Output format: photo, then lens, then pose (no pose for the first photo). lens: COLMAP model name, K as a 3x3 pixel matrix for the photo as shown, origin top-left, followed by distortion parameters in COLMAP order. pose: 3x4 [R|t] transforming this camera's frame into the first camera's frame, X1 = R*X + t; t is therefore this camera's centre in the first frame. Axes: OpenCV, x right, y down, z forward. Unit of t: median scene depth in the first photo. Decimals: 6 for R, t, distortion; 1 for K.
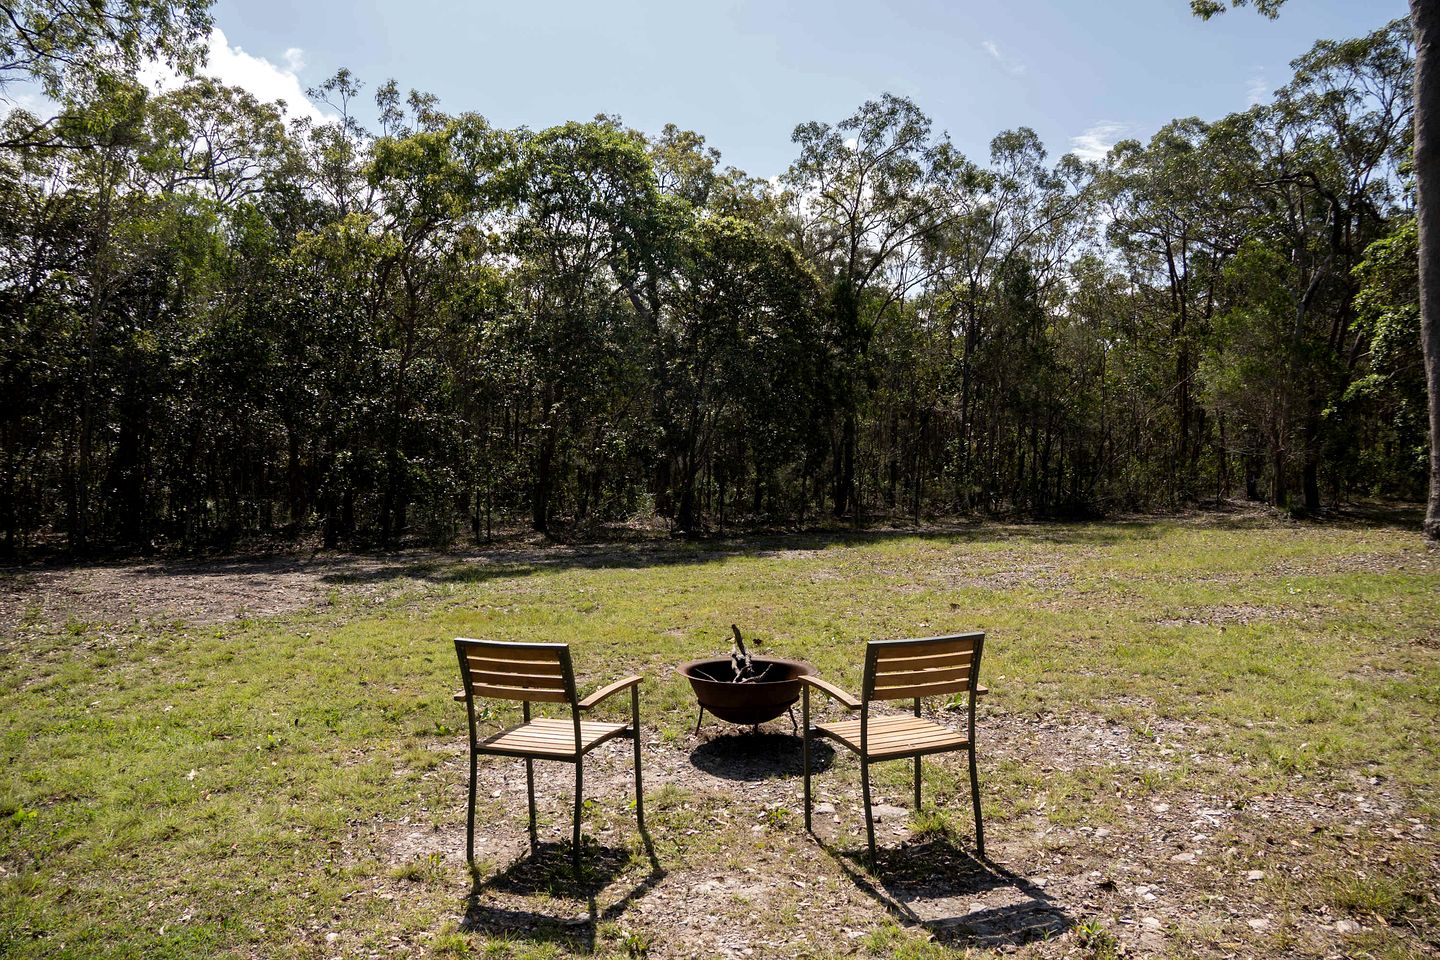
lens RADIAL K [[1023.7, 0, 697.9], [0, 1023.7, 485.4], [0, 0, 1]] dist [-0.168859, 0.105757]
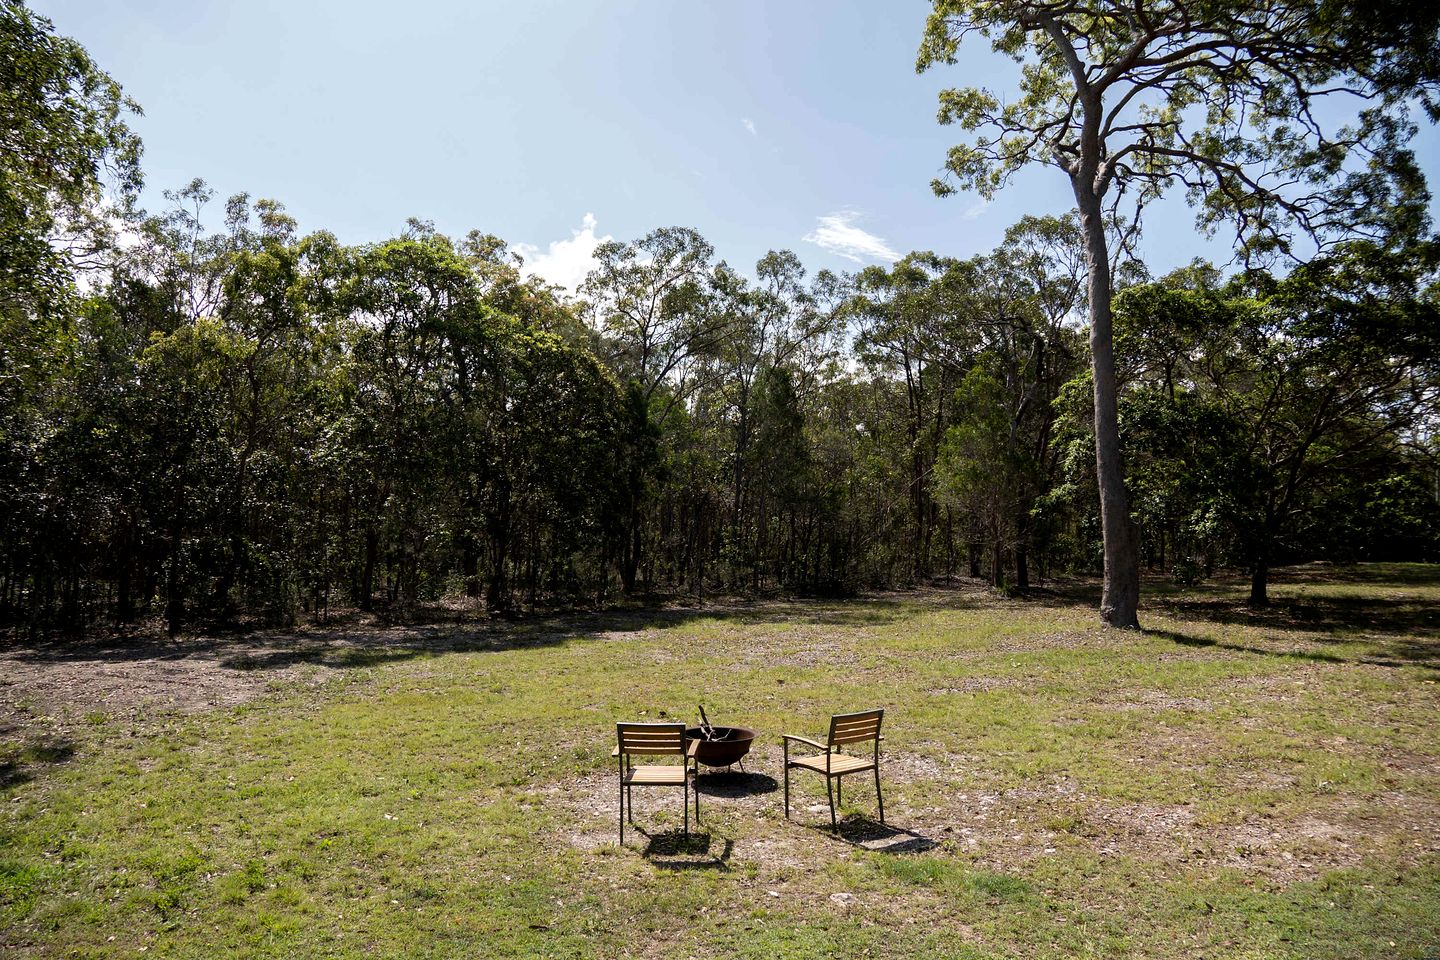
lens RADIAL K [[1023.7, 0, 697.9], [0, 1023.7, 485.4], [0, 0, 1]] dist [-0.168859, 0.105757]
pose [[0.967510, 0.019387, 0.252088, -0.160225], [-0.004112, 0.998130, -0.060981, -0.047257], [-0.252799, 0.057963, 0.965781, -0.236945]]
